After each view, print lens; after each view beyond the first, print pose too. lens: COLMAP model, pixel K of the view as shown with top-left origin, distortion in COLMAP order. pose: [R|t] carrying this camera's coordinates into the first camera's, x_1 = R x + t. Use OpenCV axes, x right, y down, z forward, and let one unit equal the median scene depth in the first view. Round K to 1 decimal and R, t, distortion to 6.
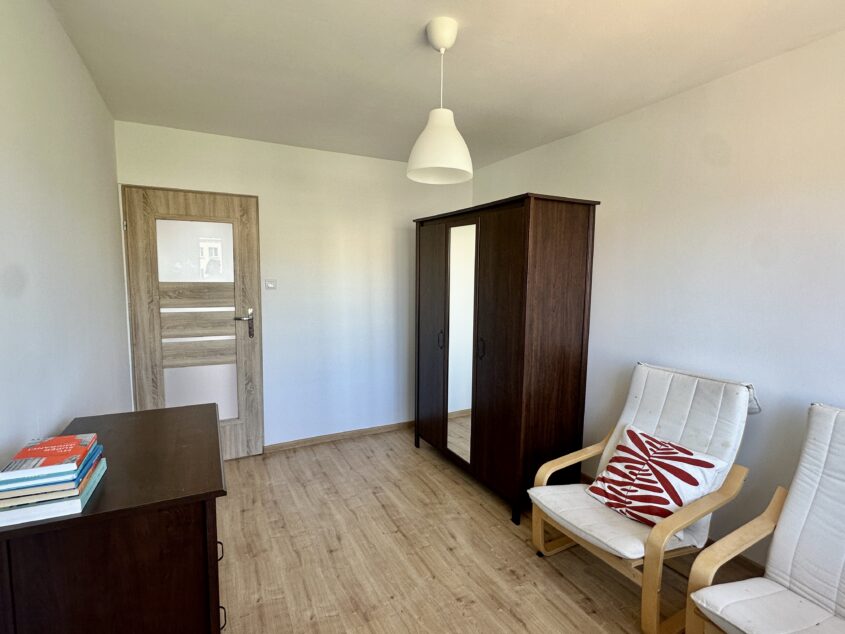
lens RADIAL K [[420.8, 0, 419.6], [0, 420.8, 316.4], [0, 0, 1]] dist [-0.000003, 0.000130]
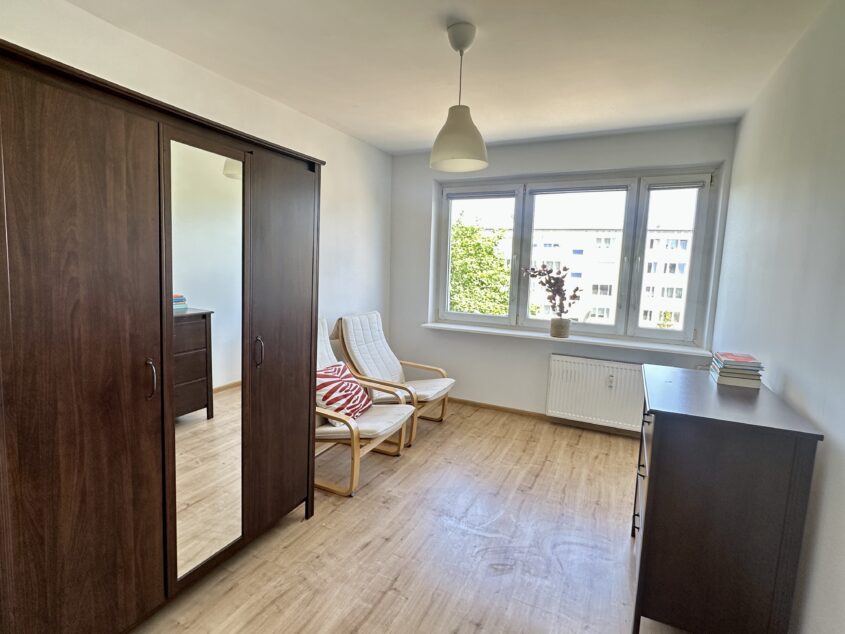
lens RADIAL K [[420.8, 0, 419.6], [0, 420.8, 316.4], [0, 0, 1]] dist [-0.000003, 0.000130]
pose [[-0.606485, -0.091469, 0.789816, -0.653879], [0.065474, 0.984242, 0.164261, -0.085717], [-0.792395, 0.151334, -0.590939, 1.388714]]
